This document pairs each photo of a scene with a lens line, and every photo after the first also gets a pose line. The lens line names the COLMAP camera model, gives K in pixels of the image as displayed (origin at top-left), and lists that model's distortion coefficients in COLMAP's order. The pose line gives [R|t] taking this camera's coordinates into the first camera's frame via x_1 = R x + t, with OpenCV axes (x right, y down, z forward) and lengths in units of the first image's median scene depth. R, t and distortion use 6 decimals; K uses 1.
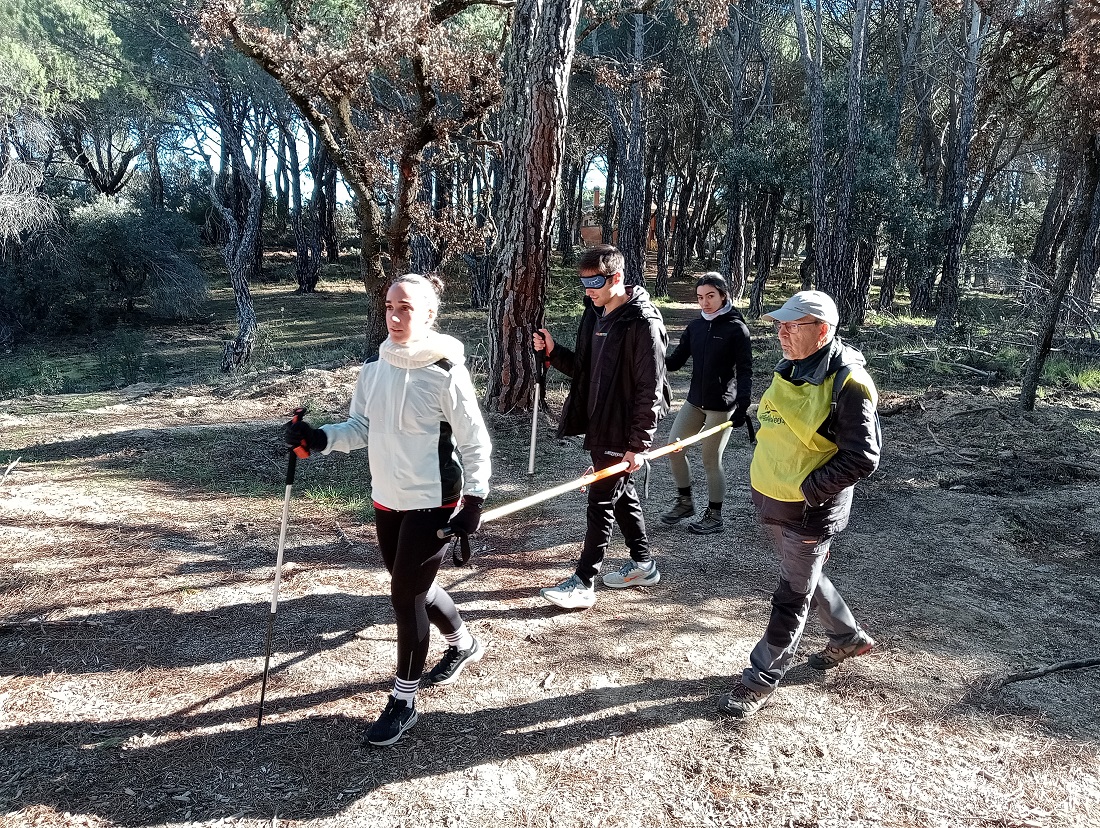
lens RADIAL K [[901.2, 0, 546.5], [0, 901.2, 412.7], [0, 0, 1]] dist [-0.002312, 0.004061]
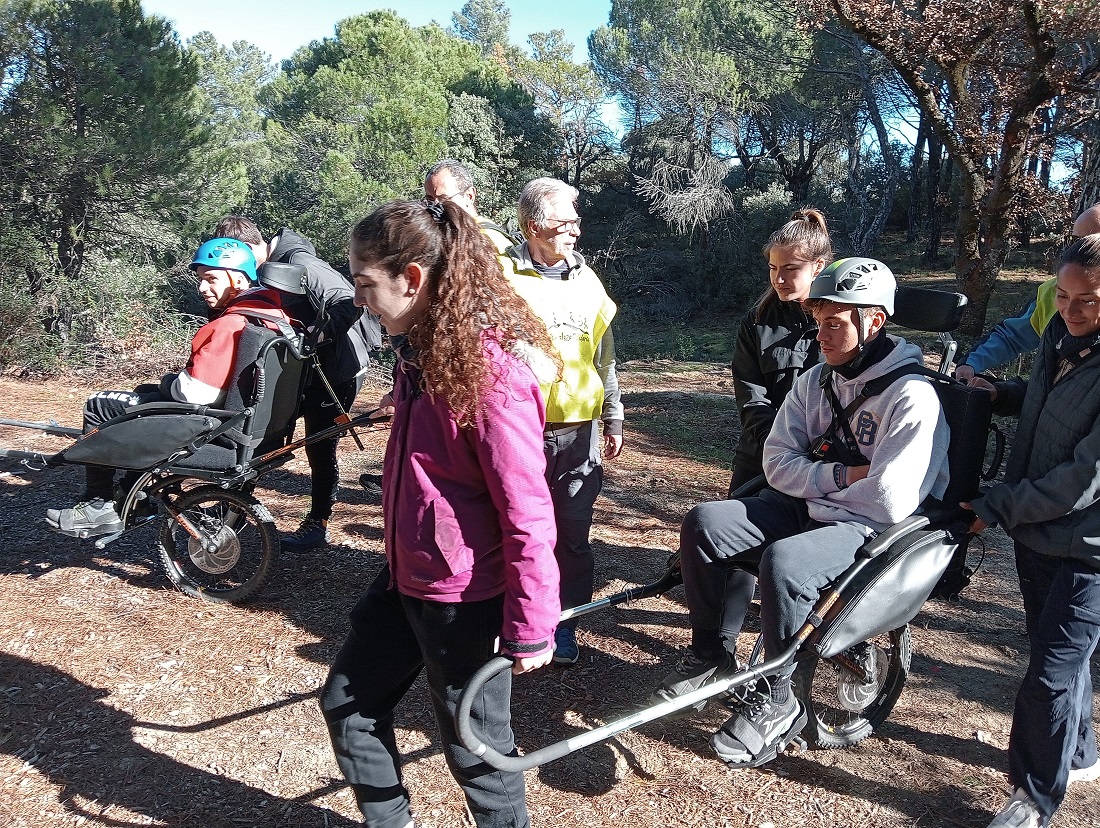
lens RADIAL K [[901.2, 0, 546.8], [0, 901.2, 416.1], [0, 0, 1]] dist [-0.002312, 0.004061]
pose [[0.740565, 0.125541, -0.660154, 0.113114], [-0.114927, 0.991582, 0.059642, 0.000447], [0.662084, 0.031700, 0.748759, 0.049840]]
